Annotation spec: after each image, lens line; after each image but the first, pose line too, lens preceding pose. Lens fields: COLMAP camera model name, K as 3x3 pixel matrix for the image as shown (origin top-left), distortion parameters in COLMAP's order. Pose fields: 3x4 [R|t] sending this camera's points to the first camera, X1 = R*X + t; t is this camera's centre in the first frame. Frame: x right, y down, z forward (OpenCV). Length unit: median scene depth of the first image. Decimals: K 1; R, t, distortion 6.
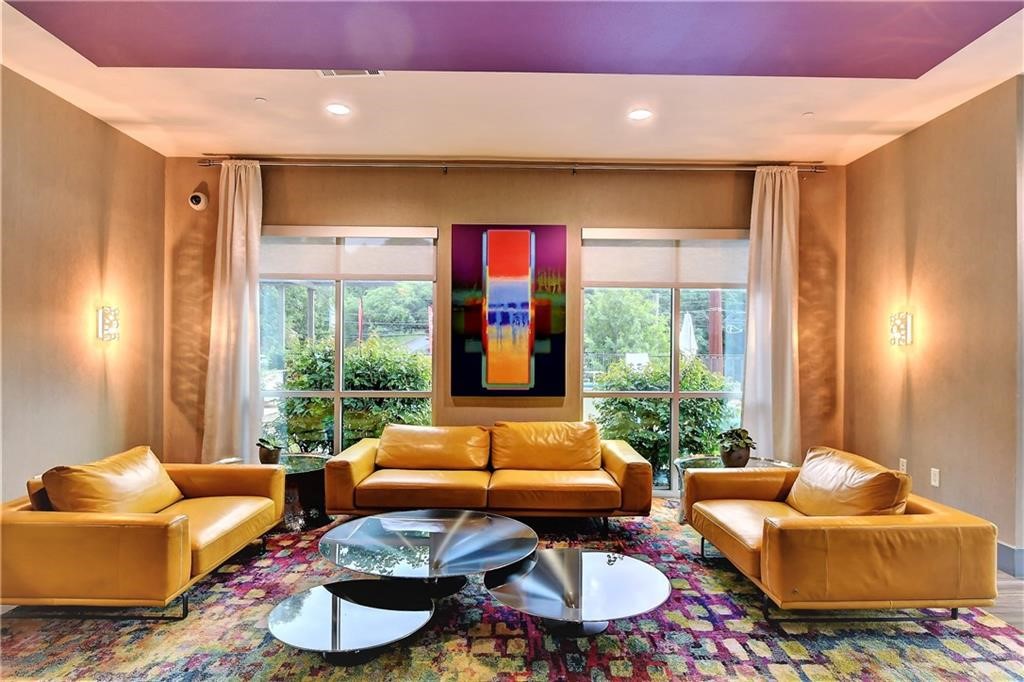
lens RADIAL K [[599.4, 0, 516.3], [0, 599.4, 348.7], [0, 0, 1]] dist [-0.006369, -0.002166]
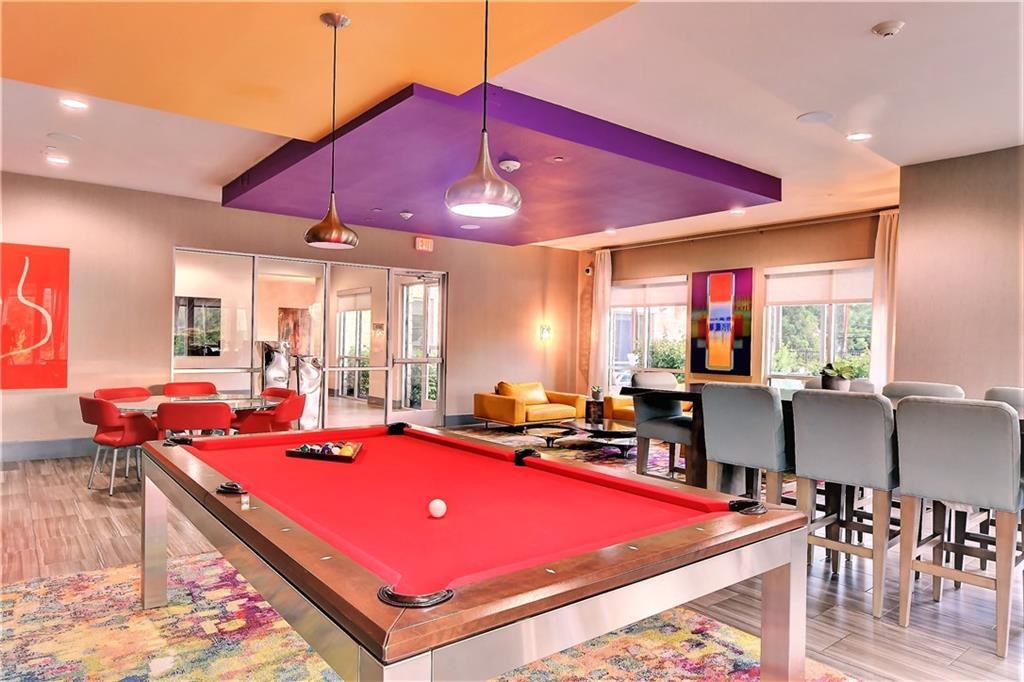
lens RADIAL K [[645.0, 0, 512.0], [0, 645.0, 341.0], [0, 0, 1]] dist [0.001434, 0.000376]
pose [[0.605719, 0.004288, -0.795667, 1.054924], [-0.012534, 0.999913, -0.004153, 0.002622], [0.795580, 0.012489, 0.605720, -0.533245]]
